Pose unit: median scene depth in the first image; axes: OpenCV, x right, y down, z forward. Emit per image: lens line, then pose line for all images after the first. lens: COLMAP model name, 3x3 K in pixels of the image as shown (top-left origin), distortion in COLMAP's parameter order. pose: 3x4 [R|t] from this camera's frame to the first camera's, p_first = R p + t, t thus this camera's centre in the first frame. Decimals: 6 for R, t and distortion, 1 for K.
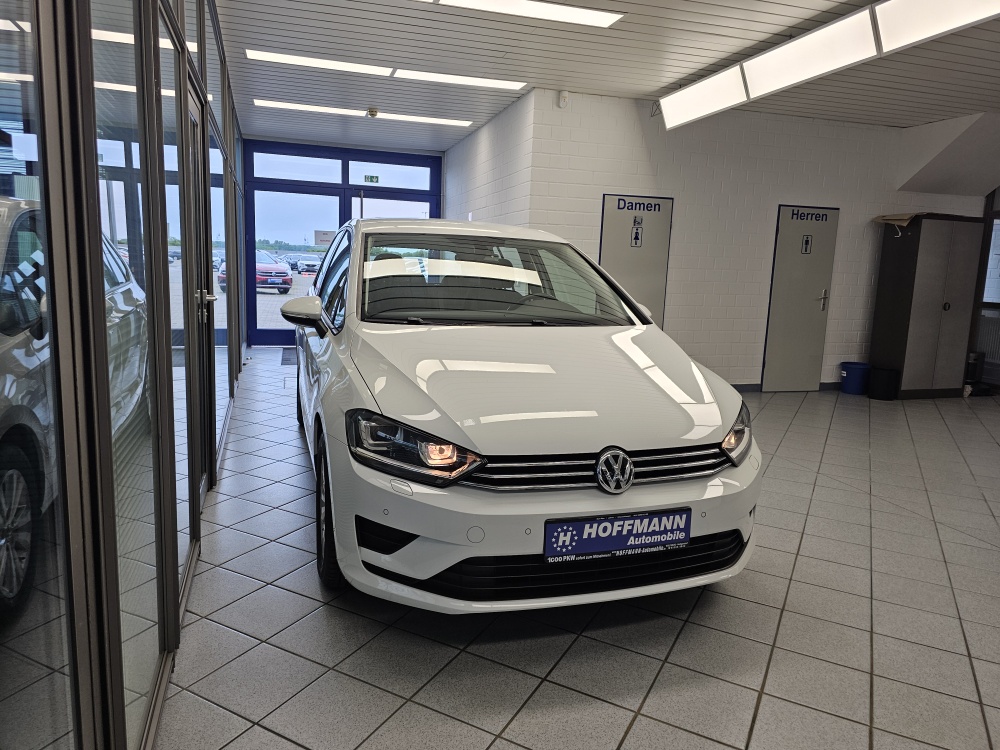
lens RADIAL K [[670.5, 0, 505.6], [0, 670.5, 371.0], [0, 0, 1]] dist [0.052696, -0.056954]
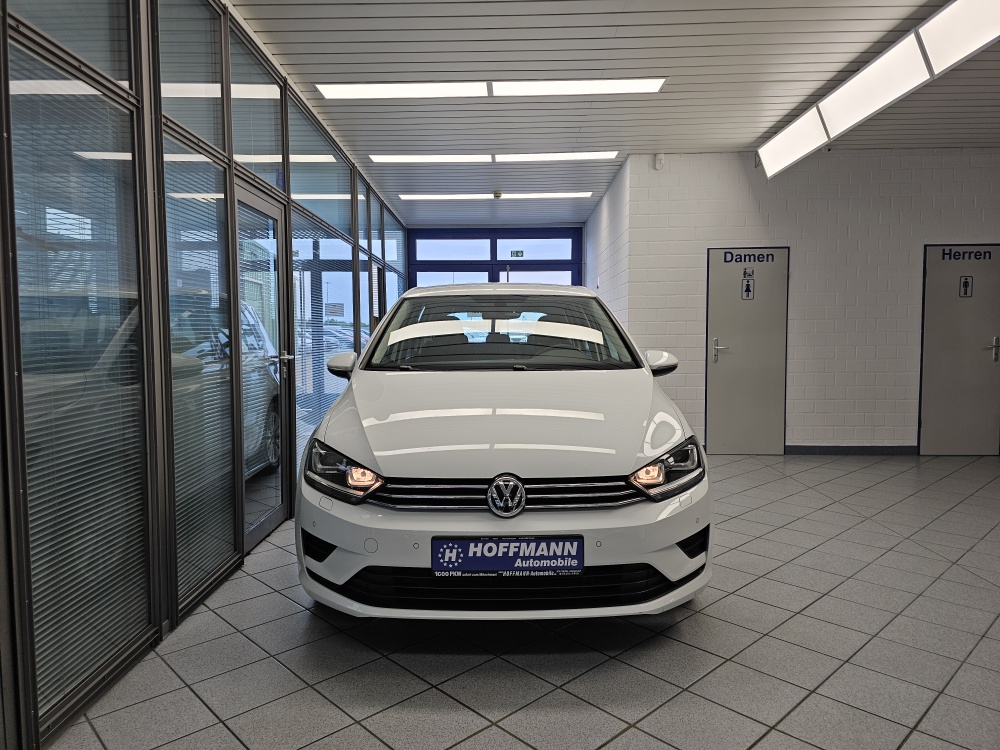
lens RADIAL K [[672.2, 0, 500.0], [0, 672.2, 375.0], [0, 0, 1]] dist [0.050556, -0.056653]
pose [[0.949580, -0.022386, -0.312725, 0.489009], [-0.008414, 0.995269, -0.096794, 0.059460], [0.313413, 0.094545, 0.944899, -0.040006]]
